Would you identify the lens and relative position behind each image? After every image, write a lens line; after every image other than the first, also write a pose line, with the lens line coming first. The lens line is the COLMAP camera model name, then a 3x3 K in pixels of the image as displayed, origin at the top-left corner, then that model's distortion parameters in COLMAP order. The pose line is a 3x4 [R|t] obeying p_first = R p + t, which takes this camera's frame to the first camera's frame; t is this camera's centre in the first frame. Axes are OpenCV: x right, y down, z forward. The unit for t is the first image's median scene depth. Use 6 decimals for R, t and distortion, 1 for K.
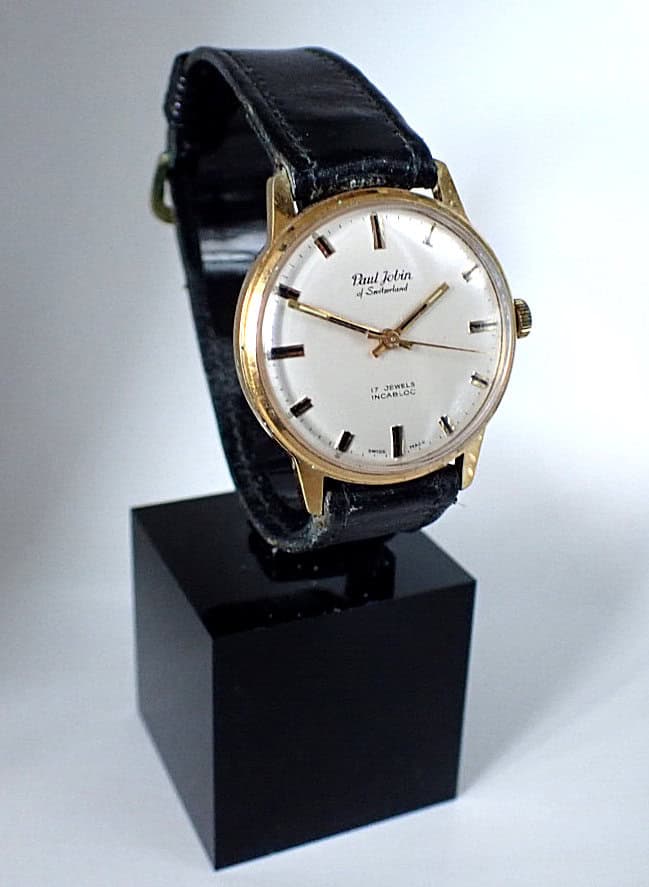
lens RADIAL K [[967.7, 0, 321.5], [0, 967.7, 444.0], [0, 0, 1]] dist [0.007769, 0.000000]
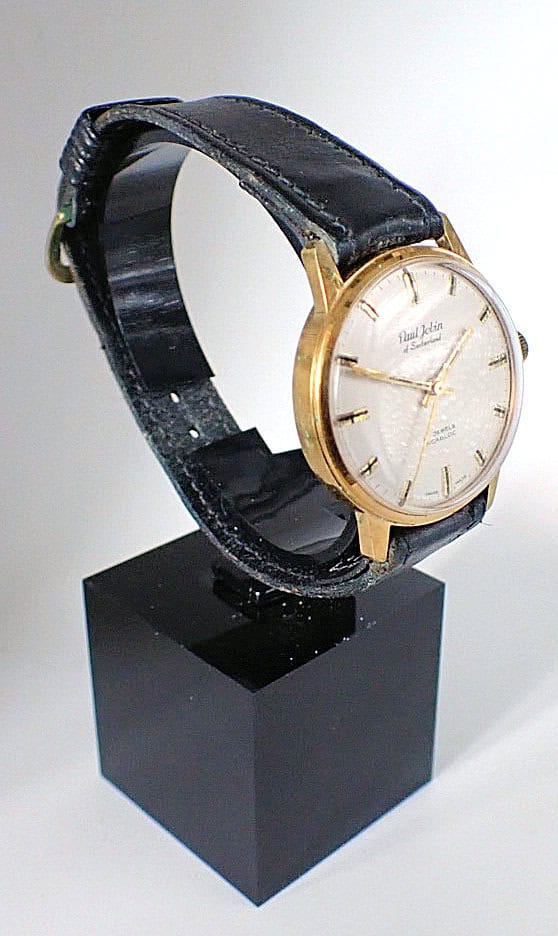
lens RADIAL K [[930.0, 0, 283.0], [0, 930.0, 471.9], [0, 0, 1]] dist [0.013285, 0.000901]
pose [[0.946474, -0.177575, 0.269545, -0.376673], [0.163795, 0.983792, 0.072970, -0.119436], [-0.278133, -0.024915, 0.960219, 0.065087]]
